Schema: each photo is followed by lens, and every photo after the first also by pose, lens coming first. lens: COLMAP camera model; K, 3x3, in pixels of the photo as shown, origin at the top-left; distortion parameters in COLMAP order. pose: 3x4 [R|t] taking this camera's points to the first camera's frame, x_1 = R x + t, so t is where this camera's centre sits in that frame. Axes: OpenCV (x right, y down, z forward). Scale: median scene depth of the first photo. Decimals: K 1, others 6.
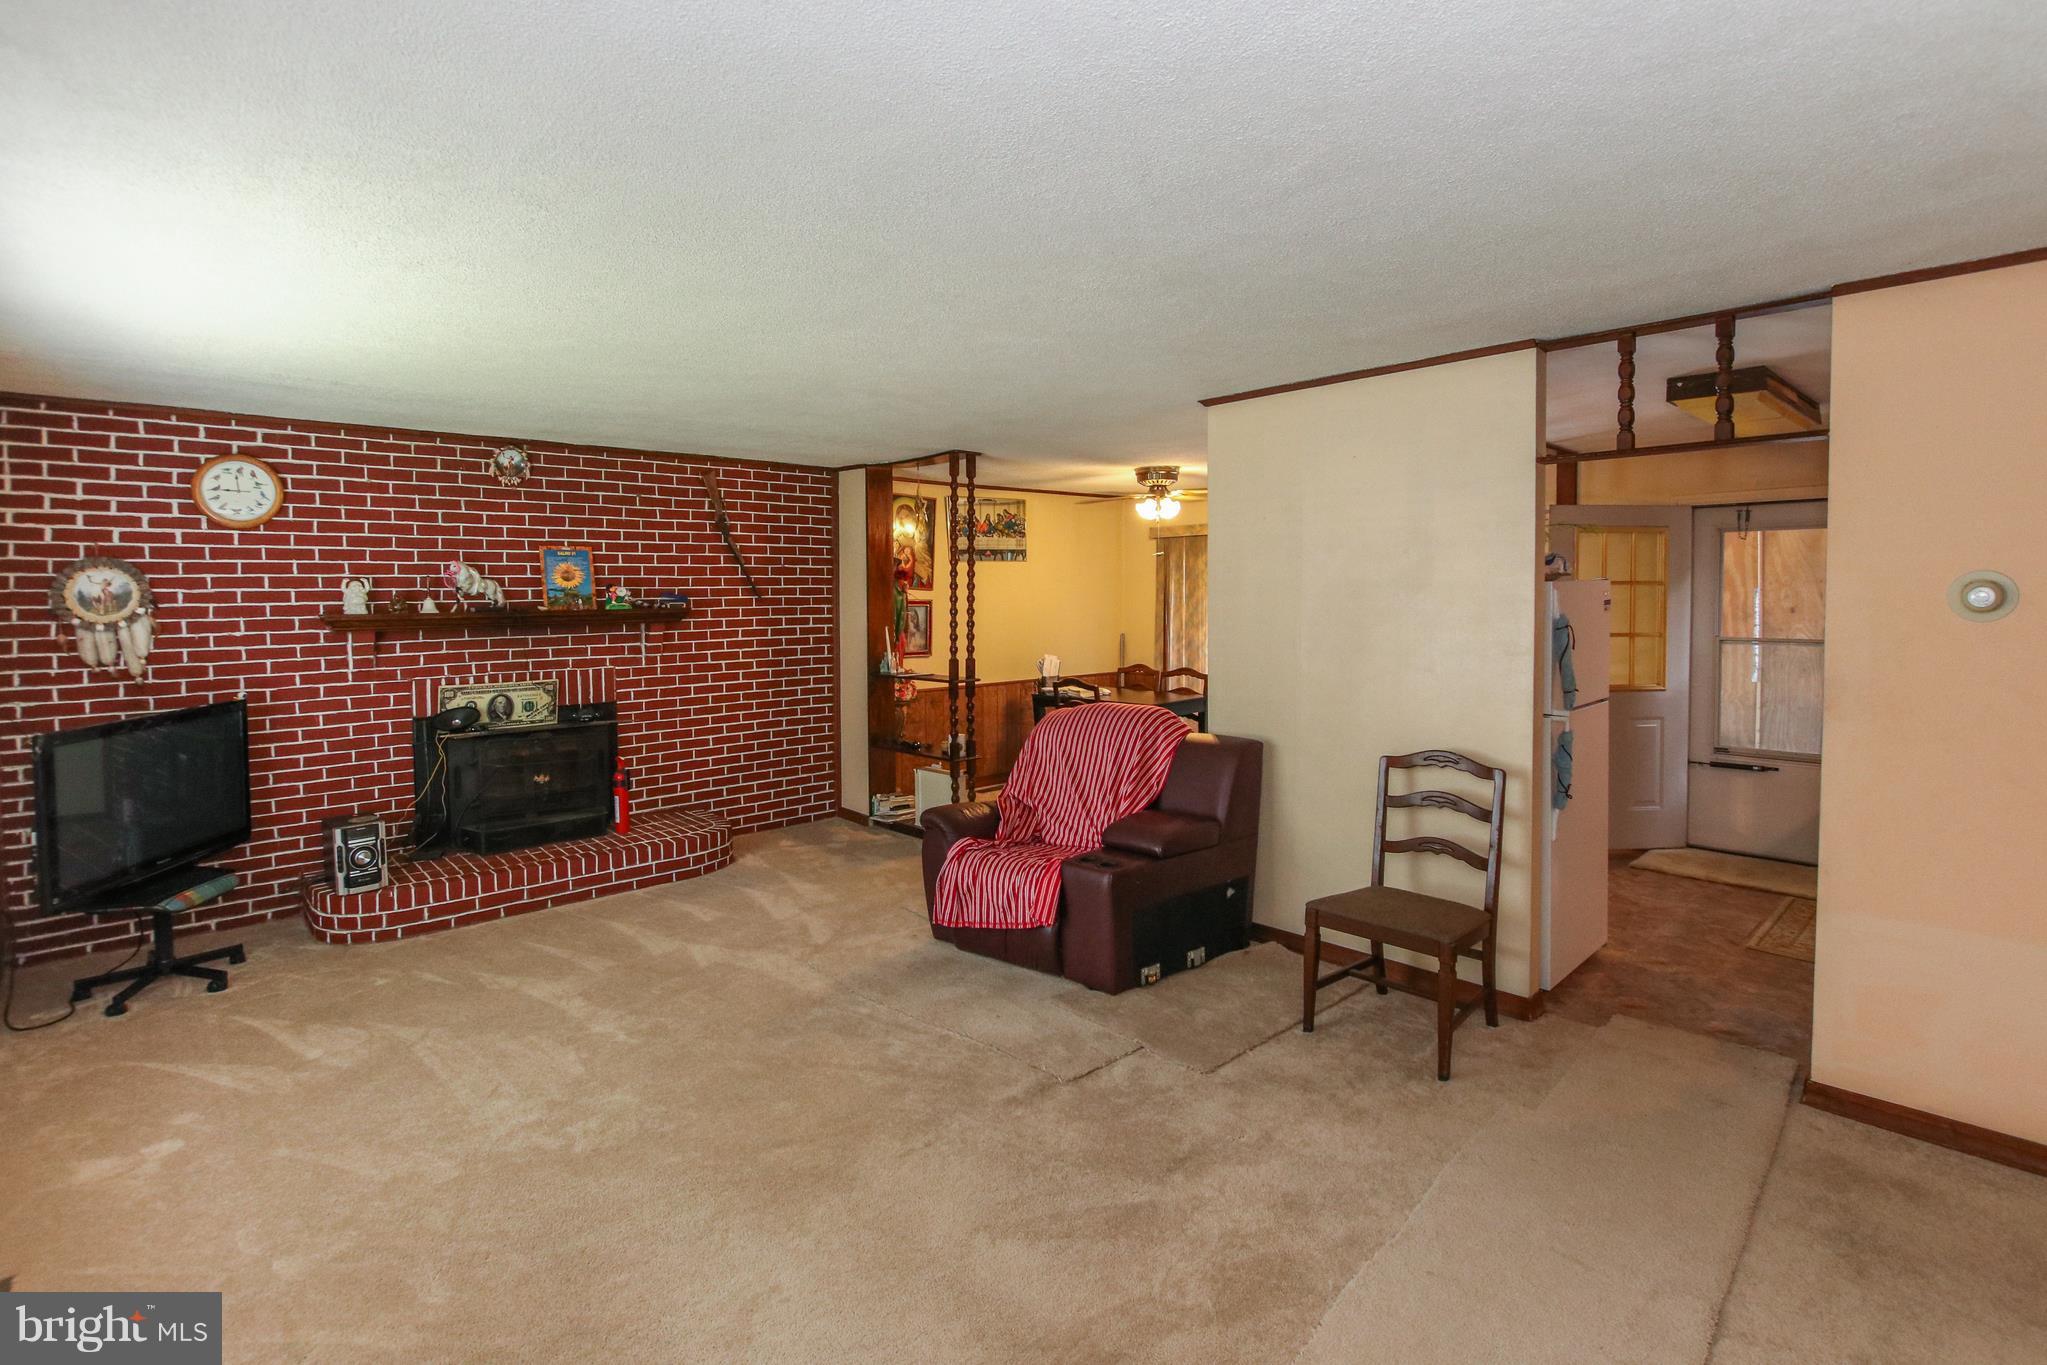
lens RADIAL K [[973.2, 0, 1013.9], [0, 973.2, 633.6], [0, 0, 1]] dist [-0.017123, 0.000323]
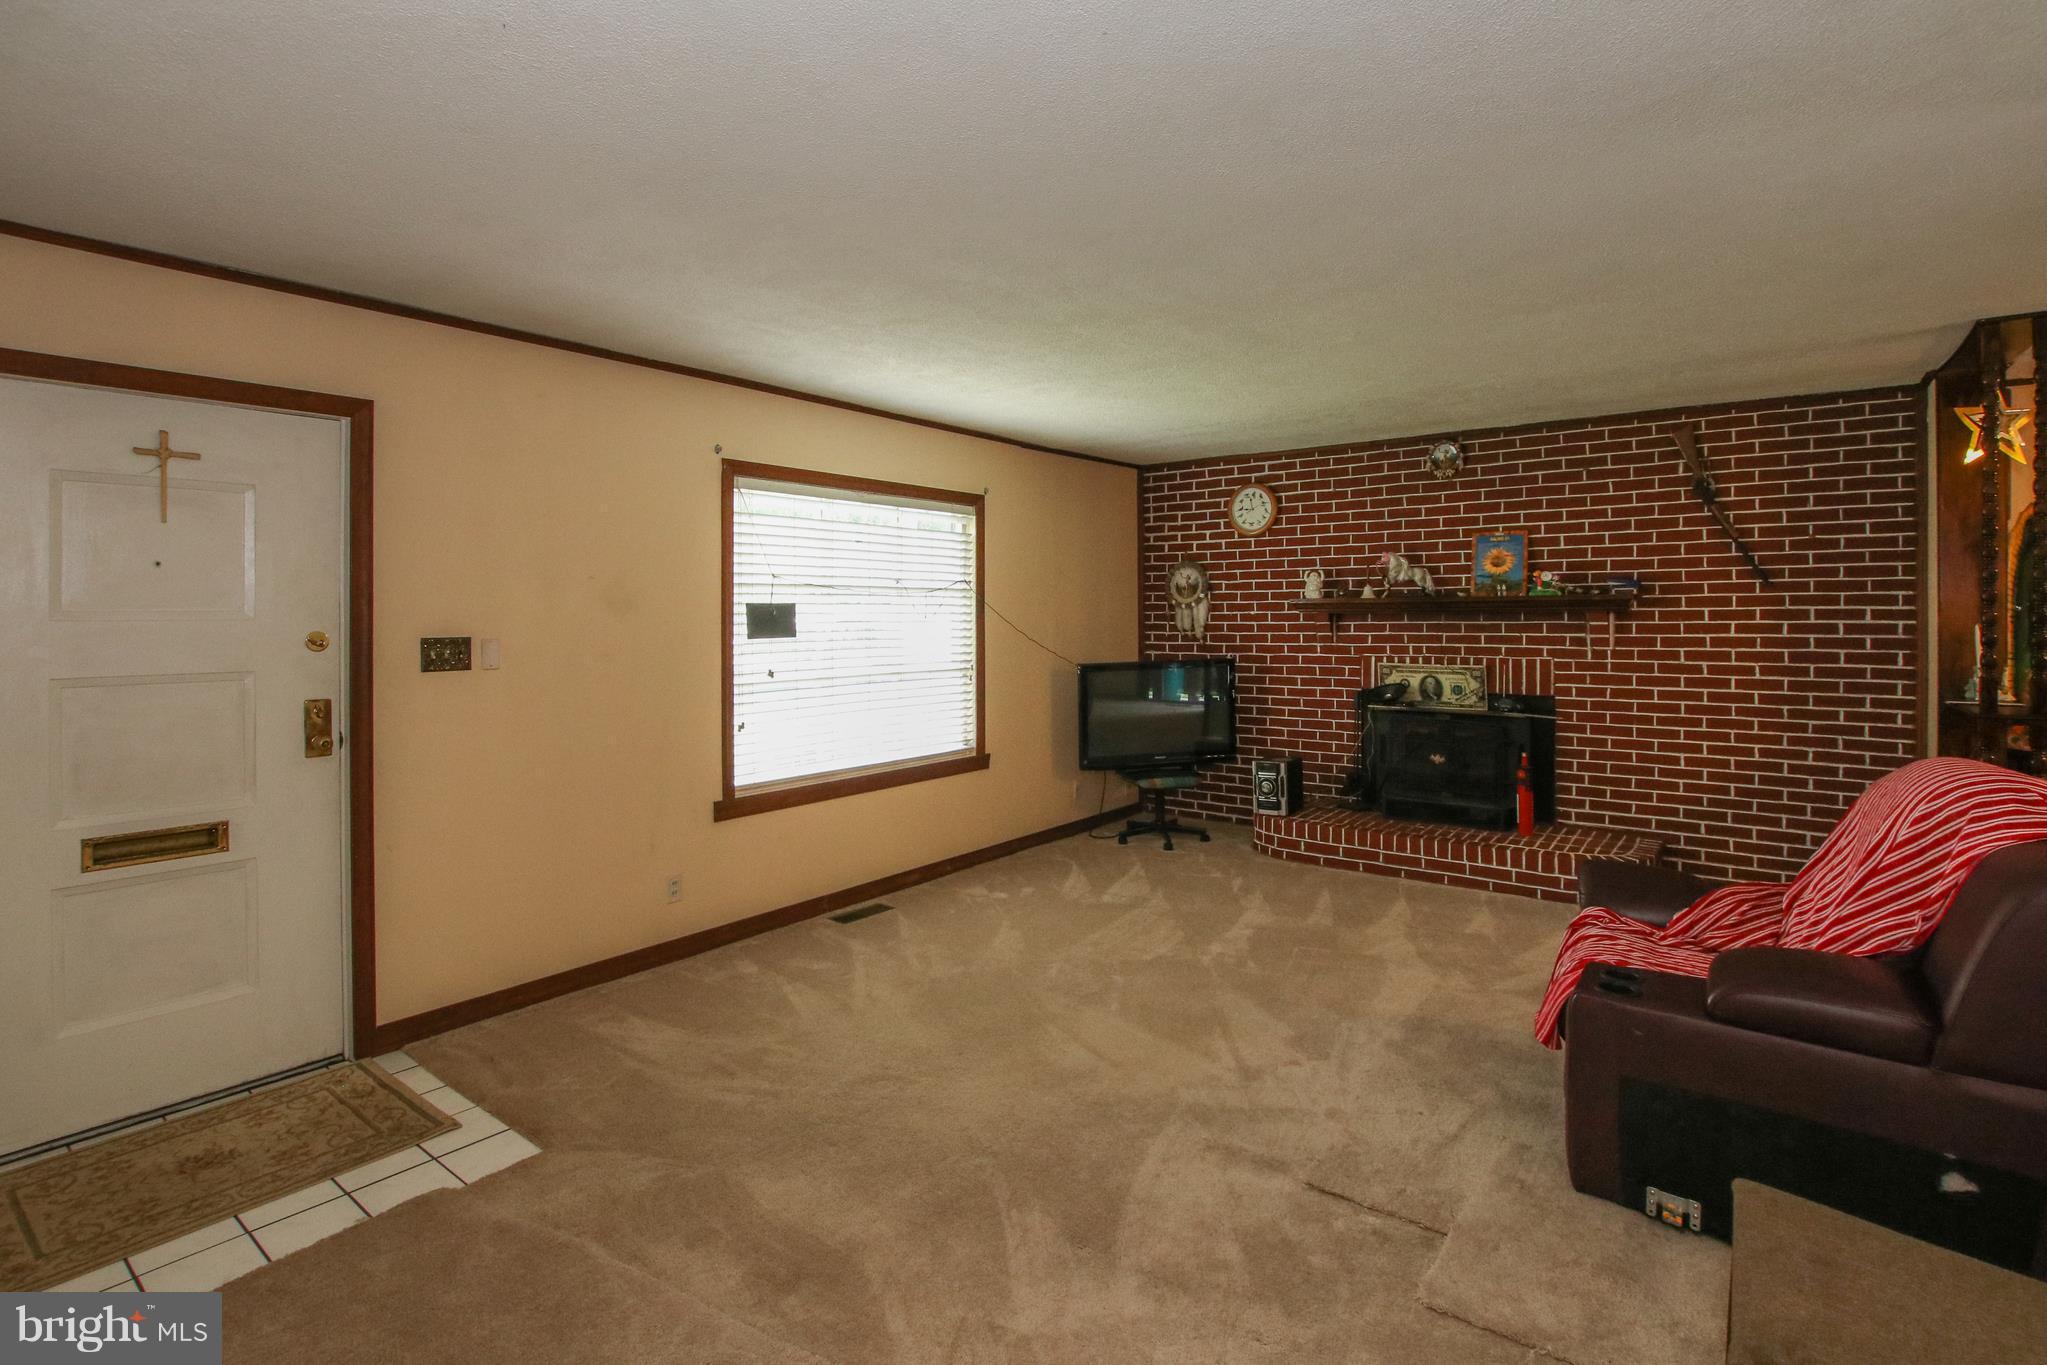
lens RADIAL K [[999.2, 0, 1023.8], [0, 999.2, 616.4], [0, 0, 1]] dist [-0.025184, -0.000192]
pose [[0.163363, 0.010711, -0.986508, 0.483207], [-0.037942, 0.999269, 0.004566, 0.010089], [0.985836, 0.036684, 0.163650, 0.386275]]
